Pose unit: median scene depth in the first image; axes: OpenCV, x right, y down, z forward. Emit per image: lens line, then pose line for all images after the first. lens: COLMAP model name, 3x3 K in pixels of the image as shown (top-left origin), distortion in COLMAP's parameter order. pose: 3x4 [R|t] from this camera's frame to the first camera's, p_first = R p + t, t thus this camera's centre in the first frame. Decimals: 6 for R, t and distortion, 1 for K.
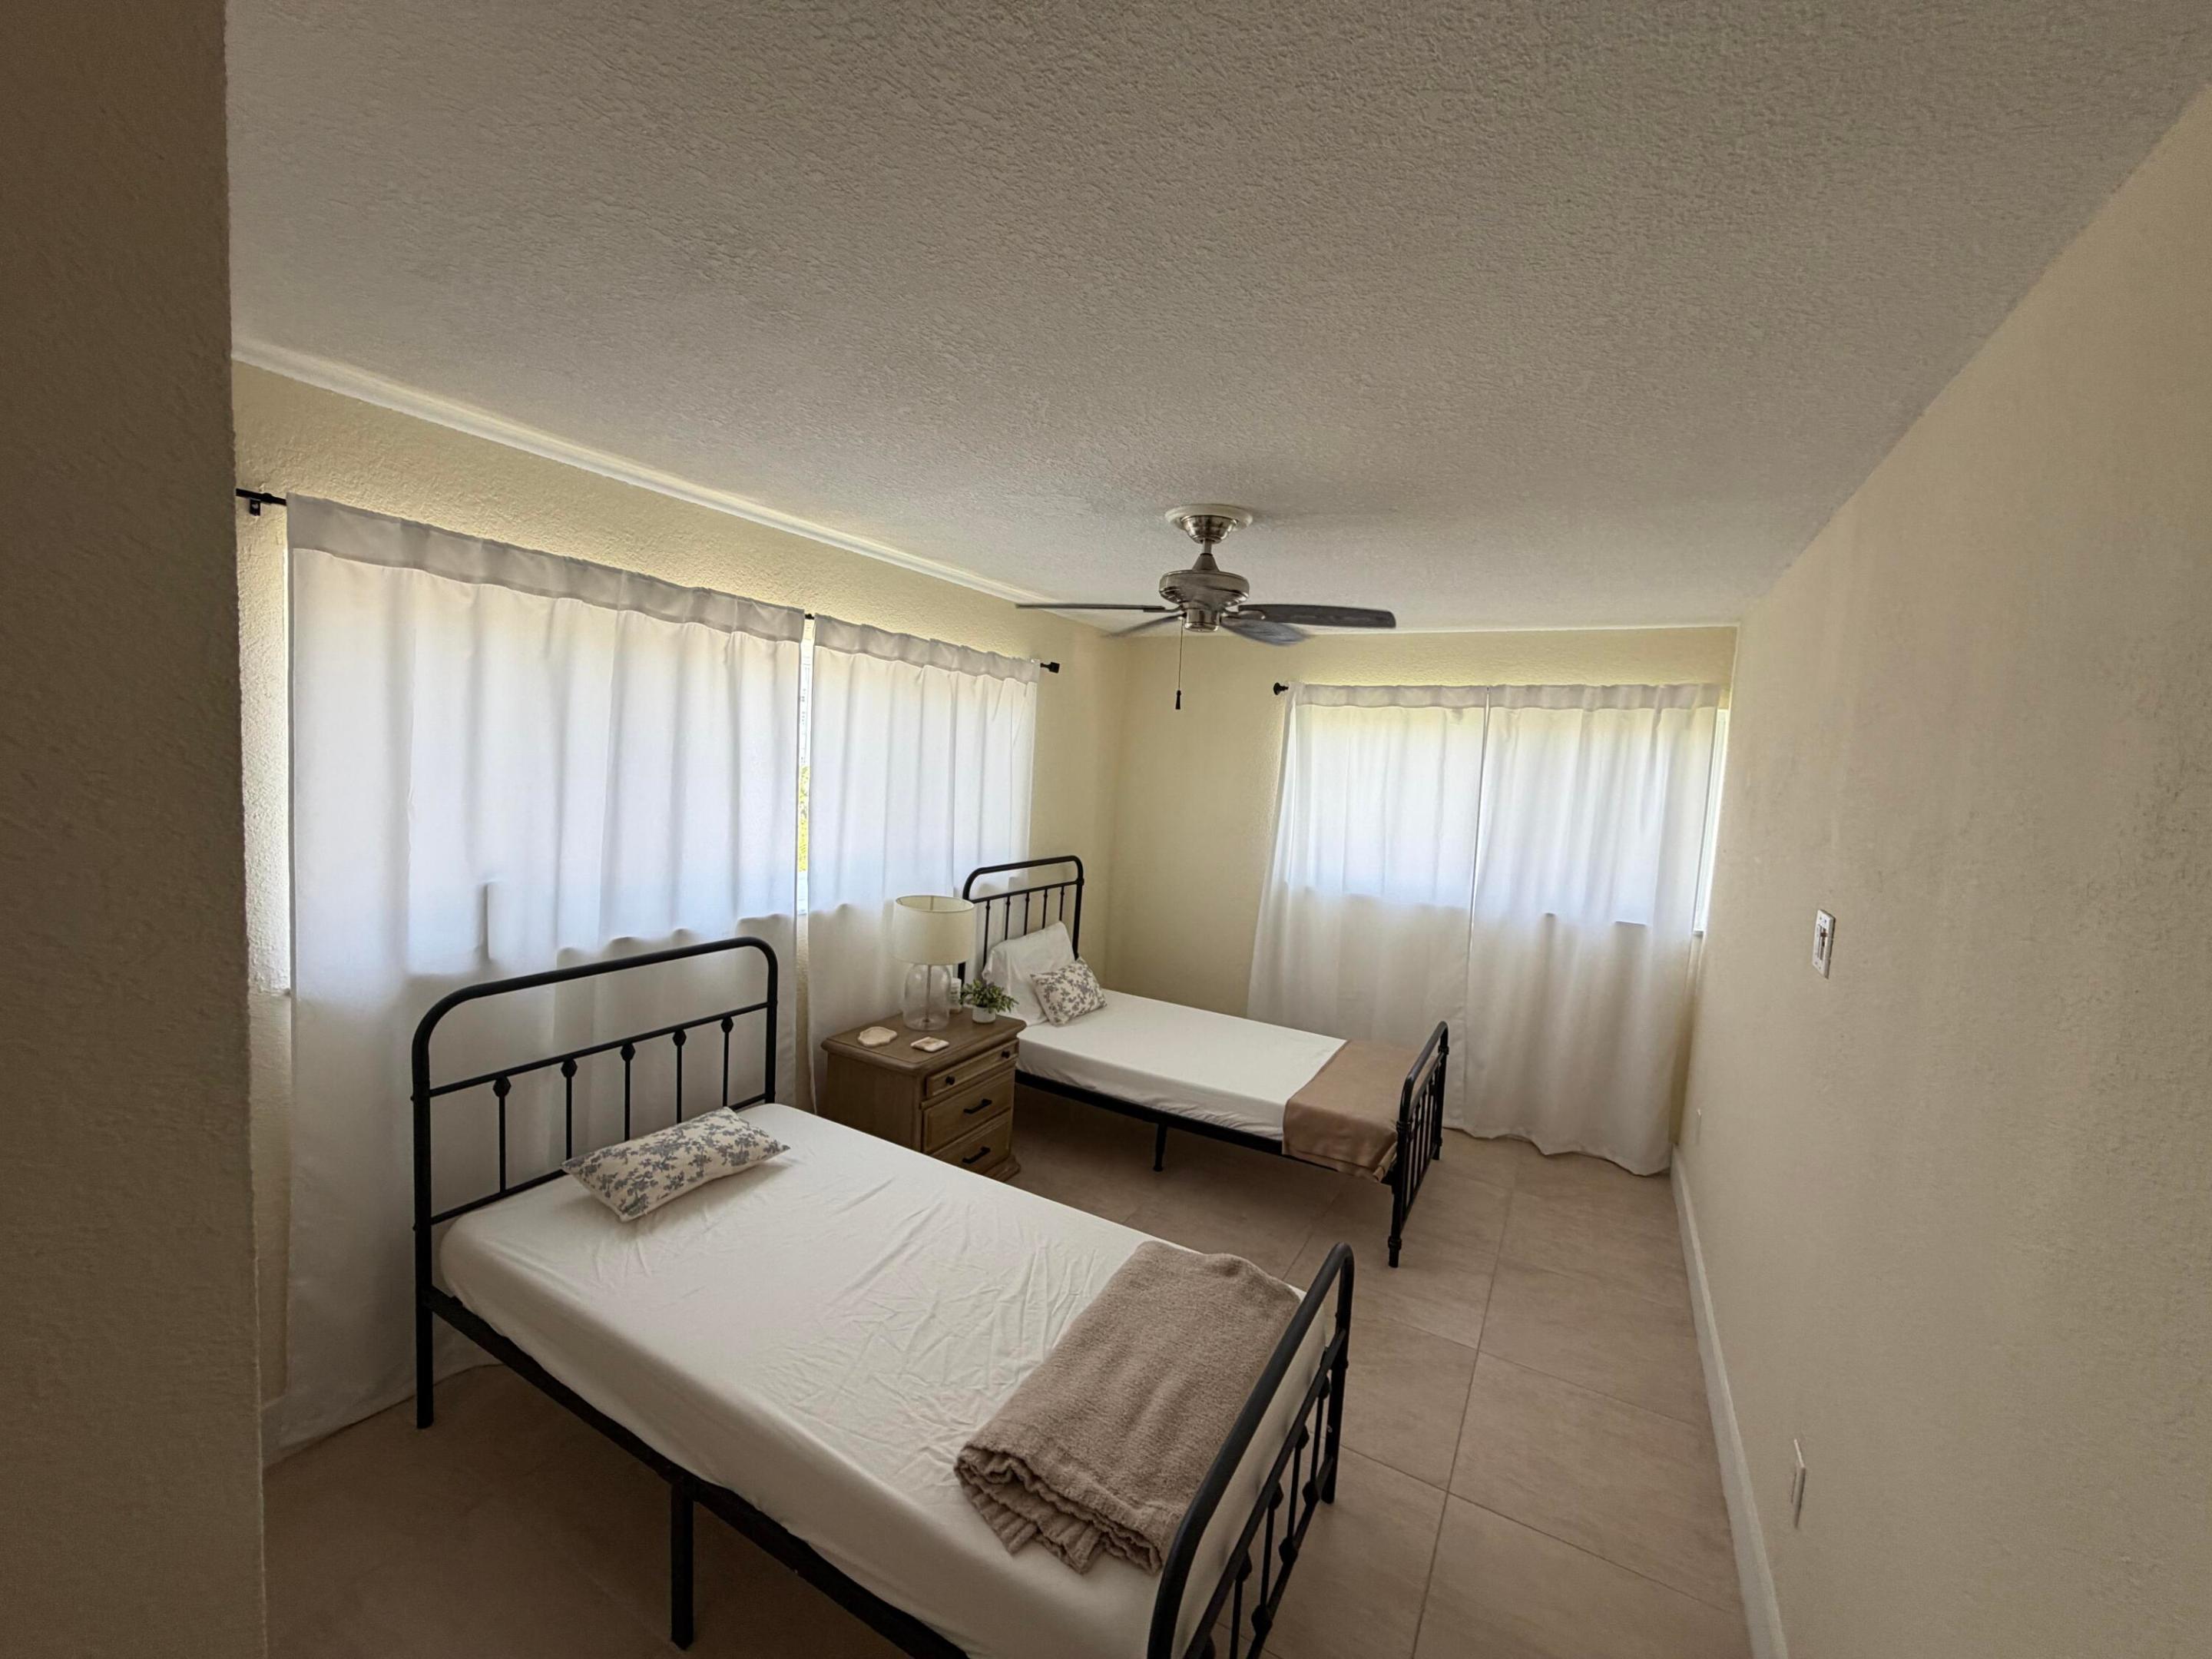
lens RADIAL K [[880.9, 0, 1097.2], [0, 880.9, 829.1], [0, 0, 1]] dist [0.000054, 0.000173]
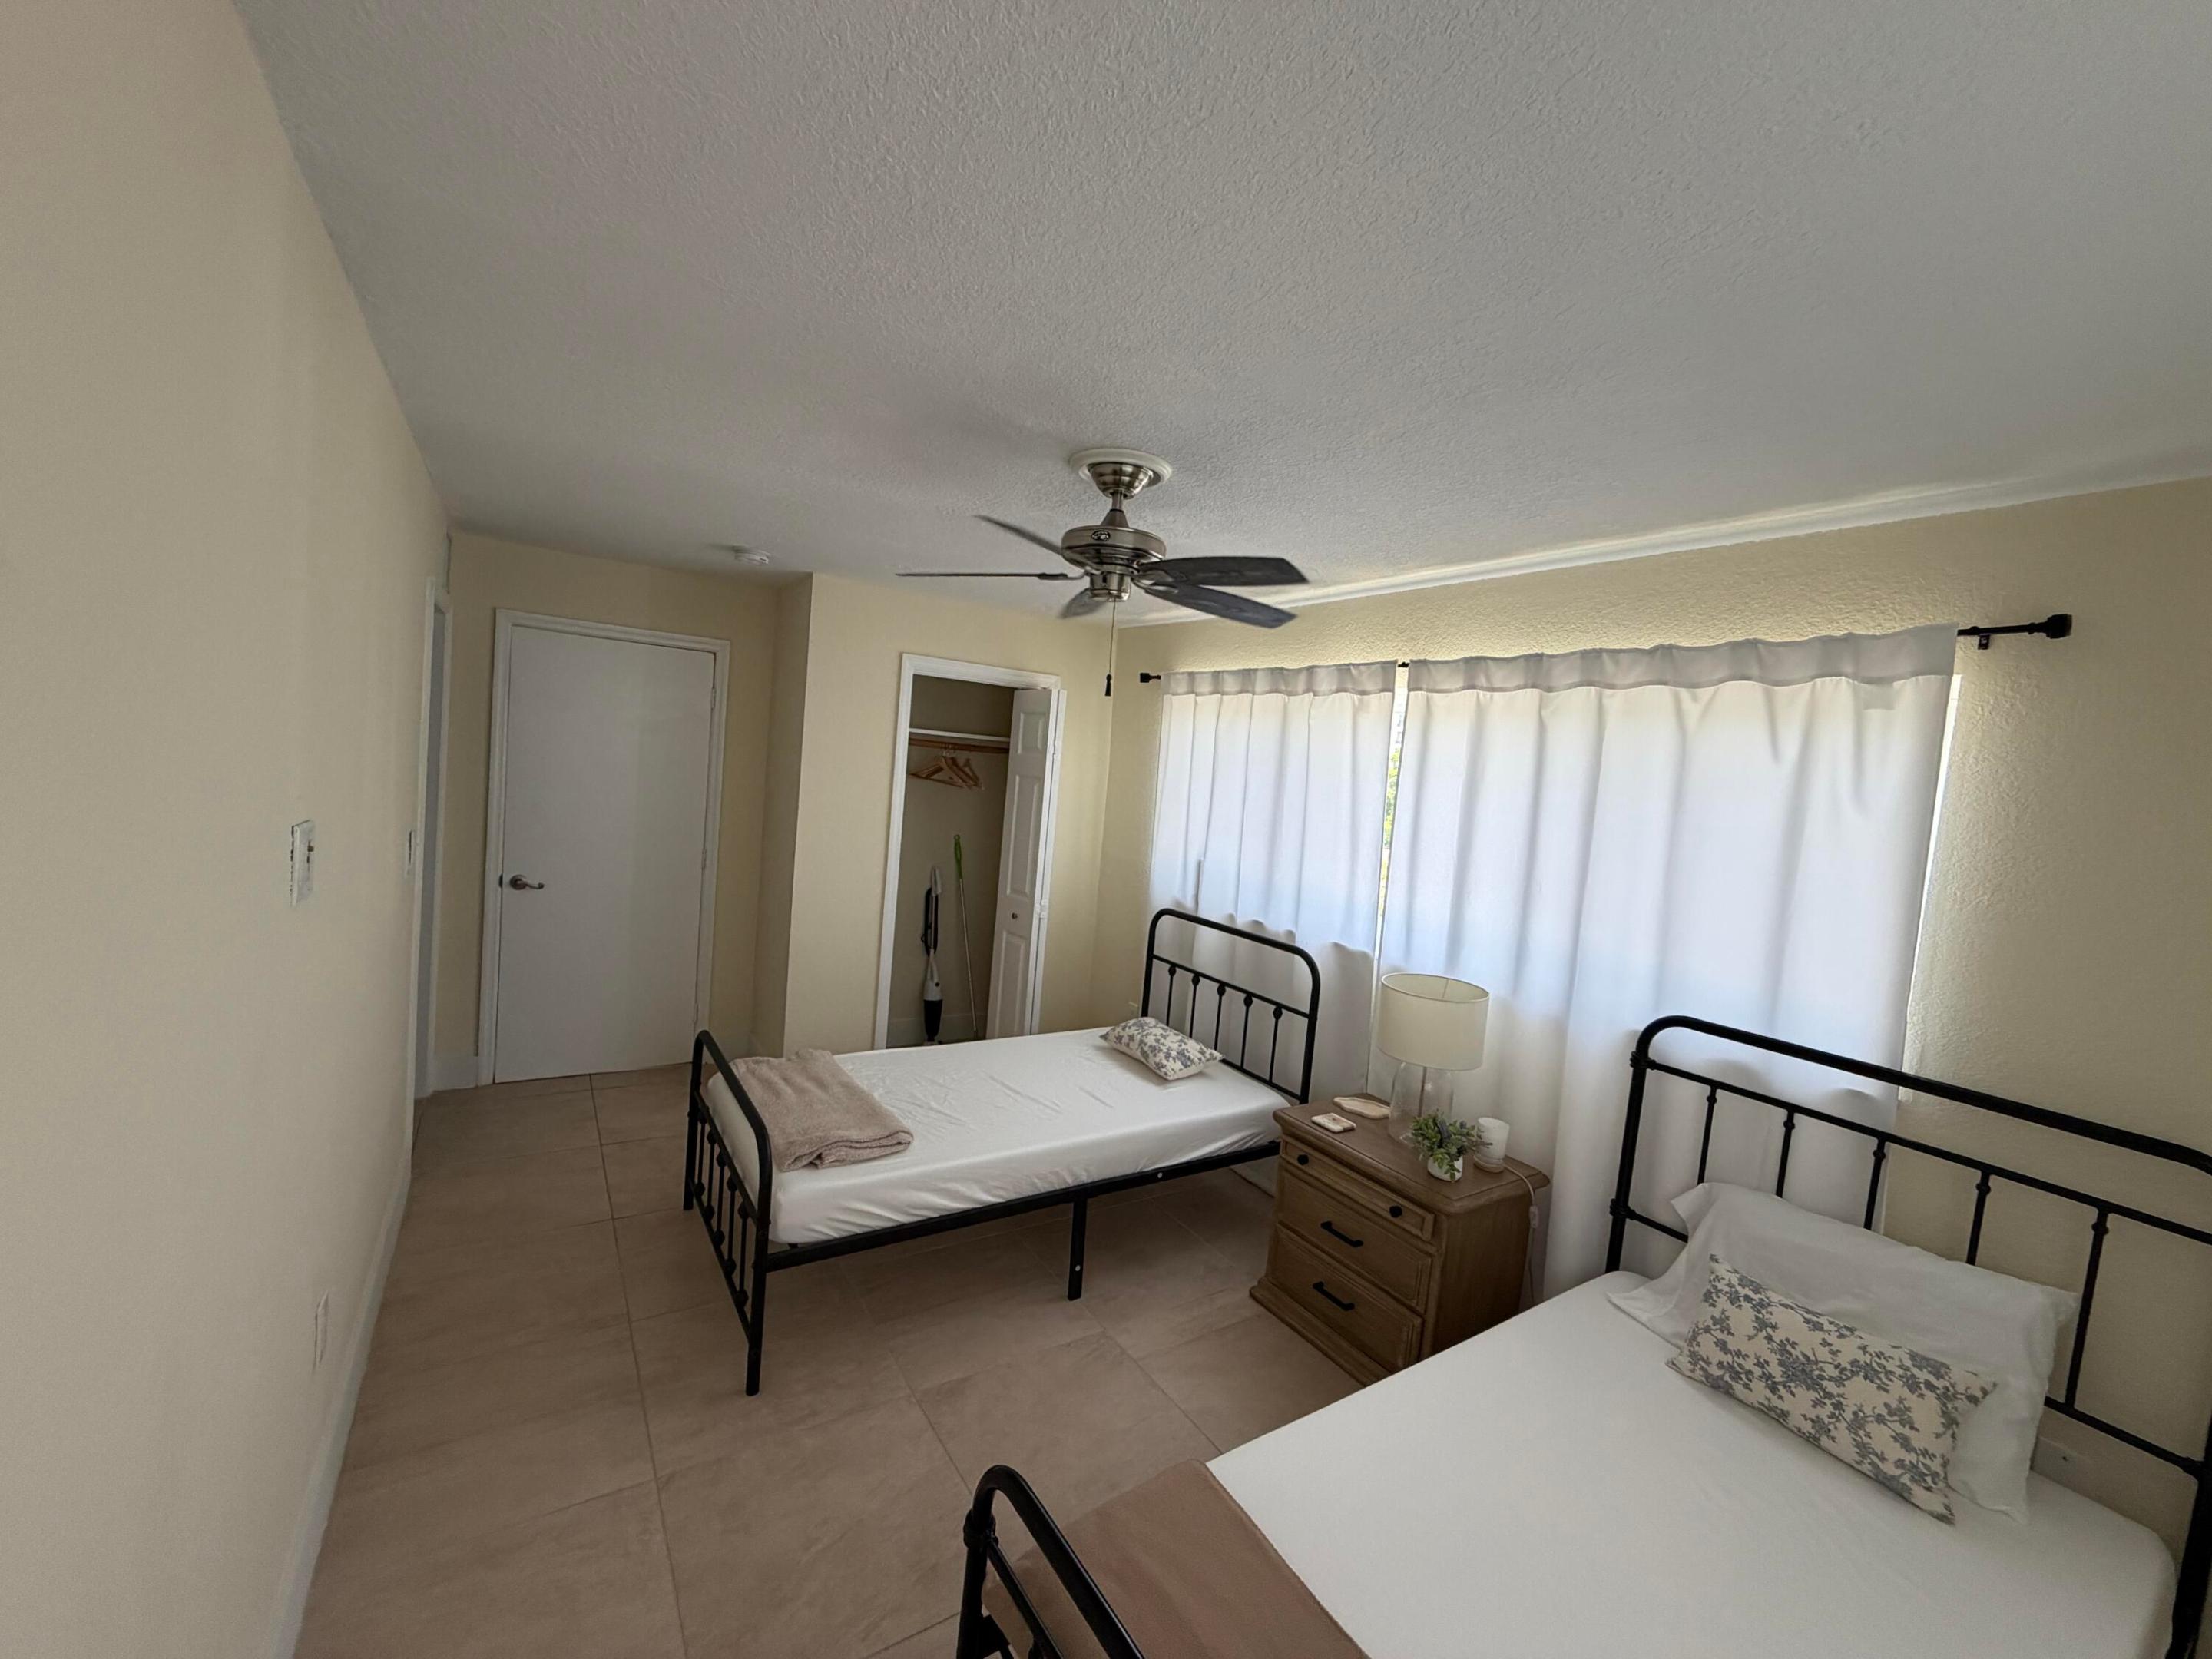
lens RADIAL K [[880.9, 0, 1097.2], [0, 880.9, 829.1], [0, 0, 1]] dist [0.000054, 0.000173]
pose [[-0.451544, -0.037607, -0.891456, 0.674596], [-0.193297, 0.979507, 0.056589, -0.040903], [0.871059, 0.197868, -0.449560, 1.090766]]
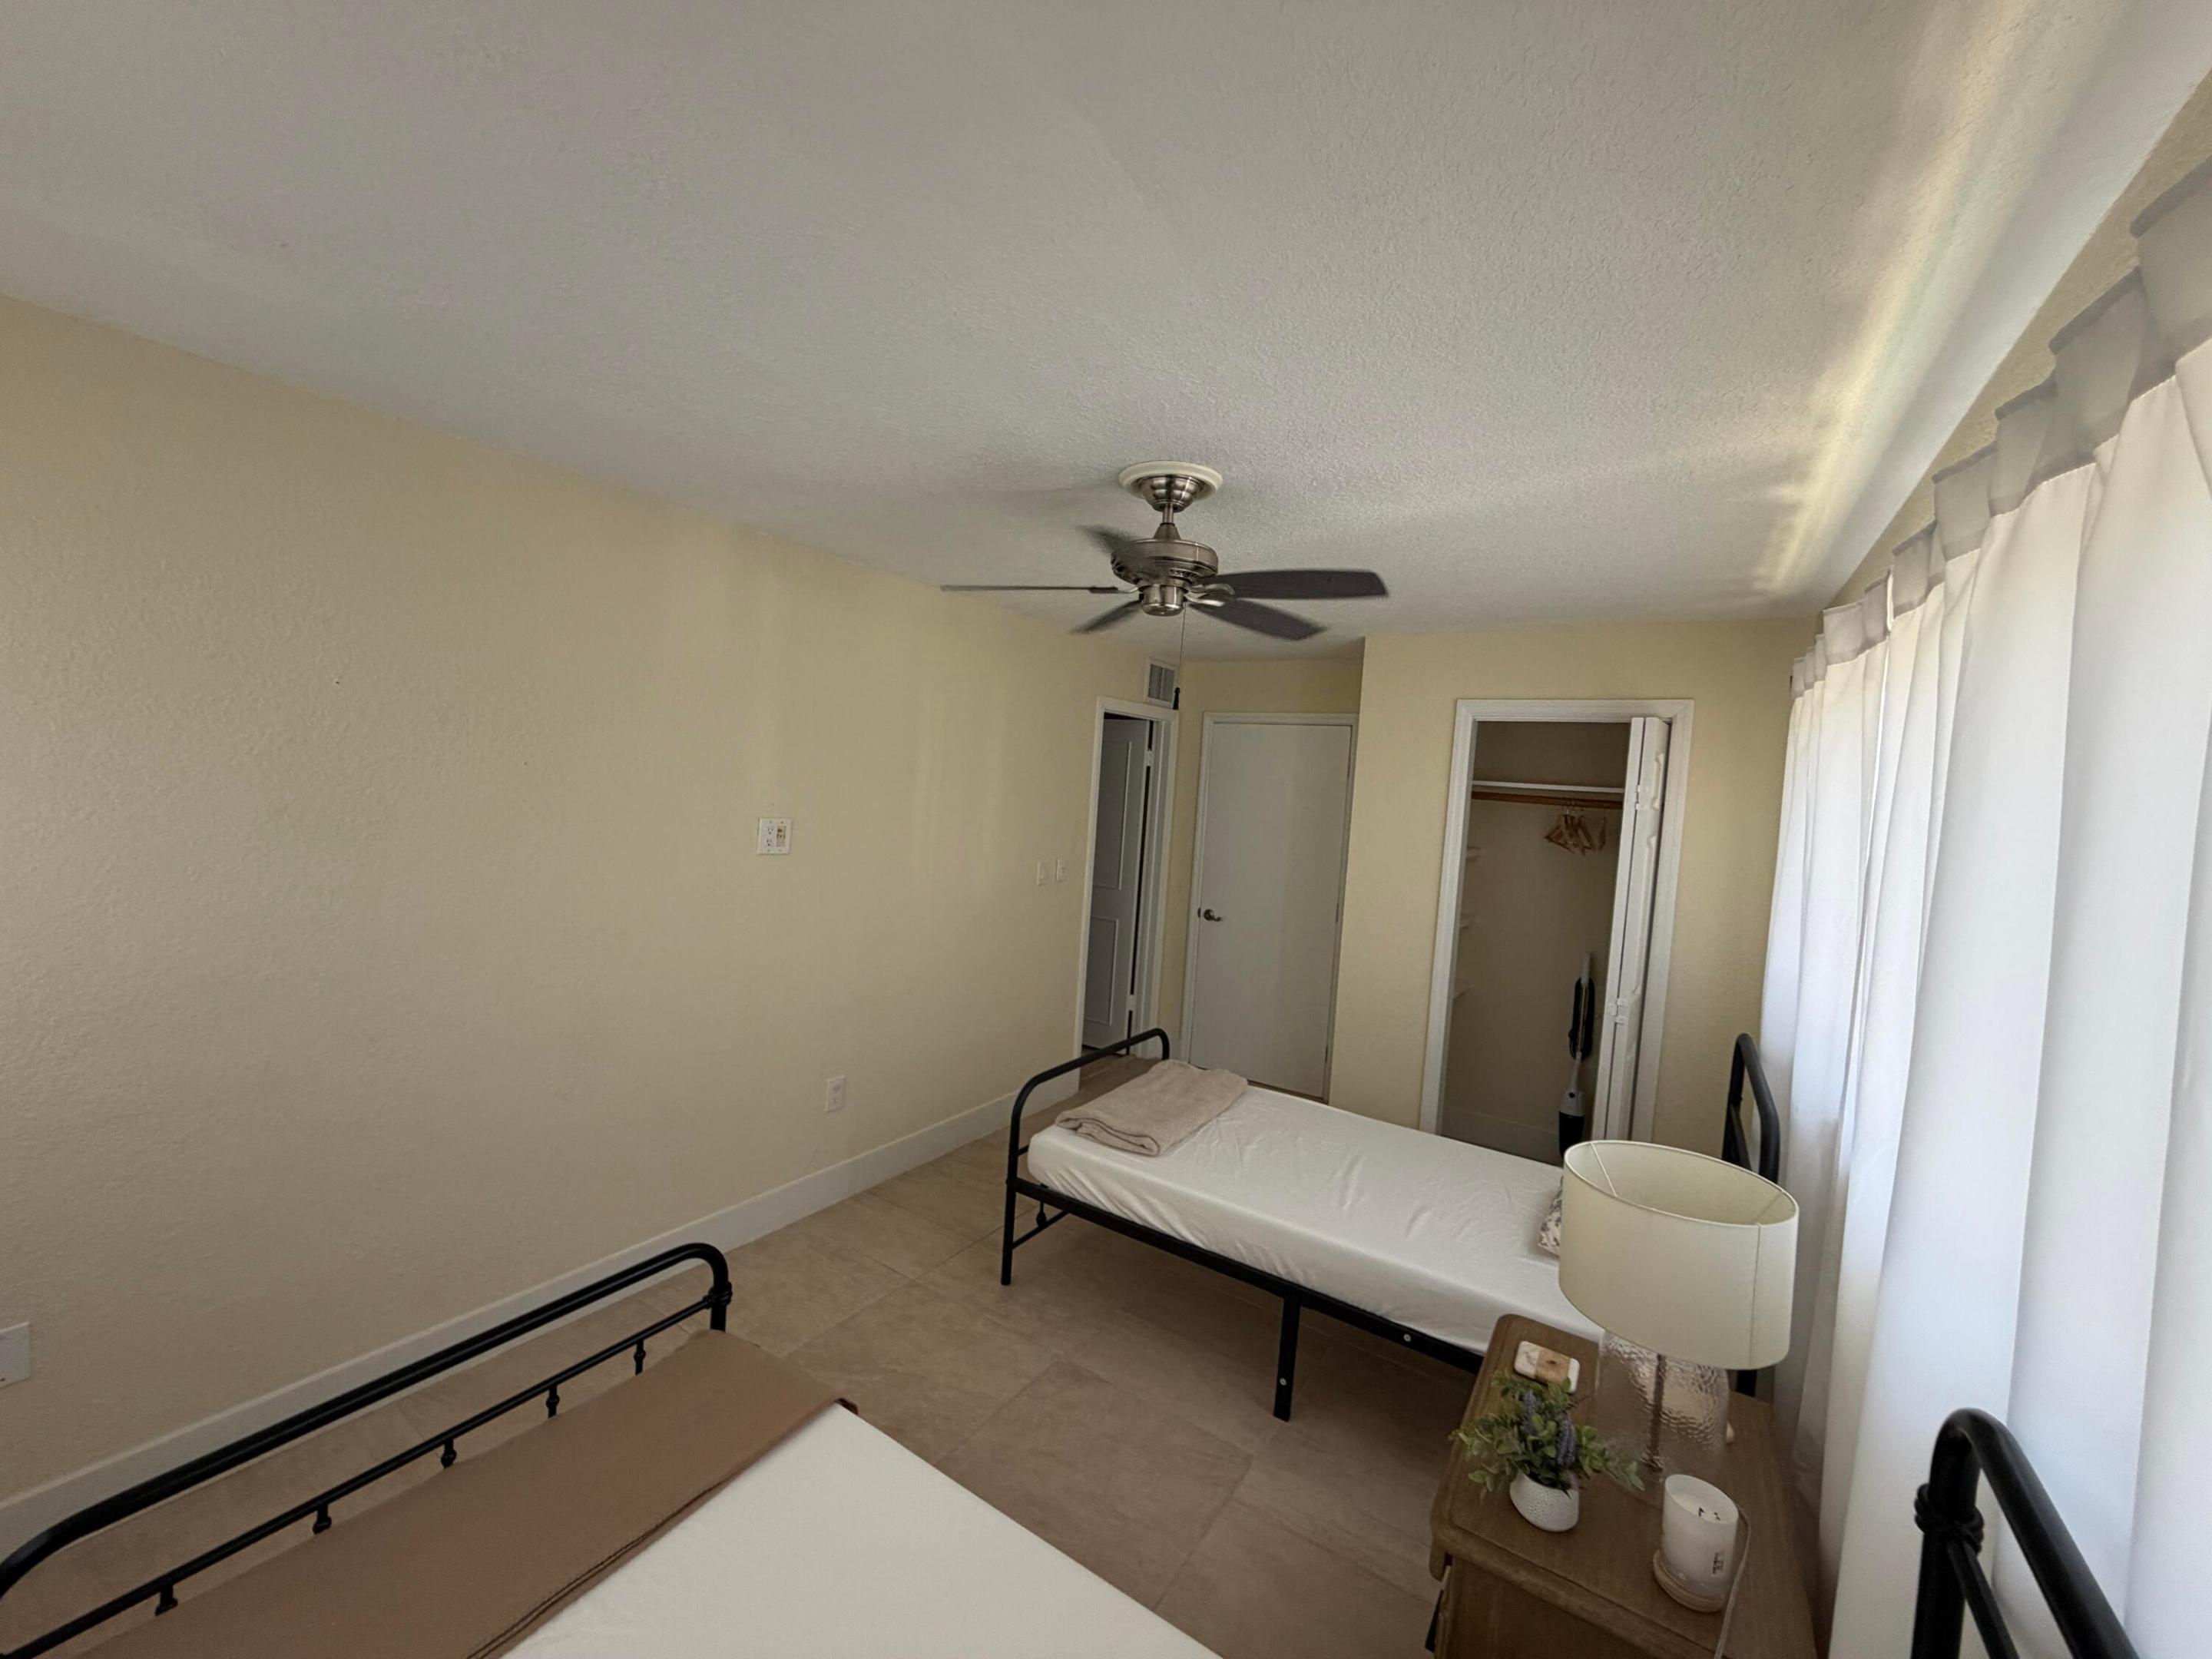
lens RADIAL K [[880.9, 0, 1097.2], [0, 880.9, 829.1], [0, 0, 1]] dist [0.000054, 0.000173]
pose [[-0.989540, -0.128778, 0.065019, 0.074064], [-0.118401, 0.982477, 0.143945, -0.105326], [-0.082416, 0.134741, -0.987447, 1.439770]]
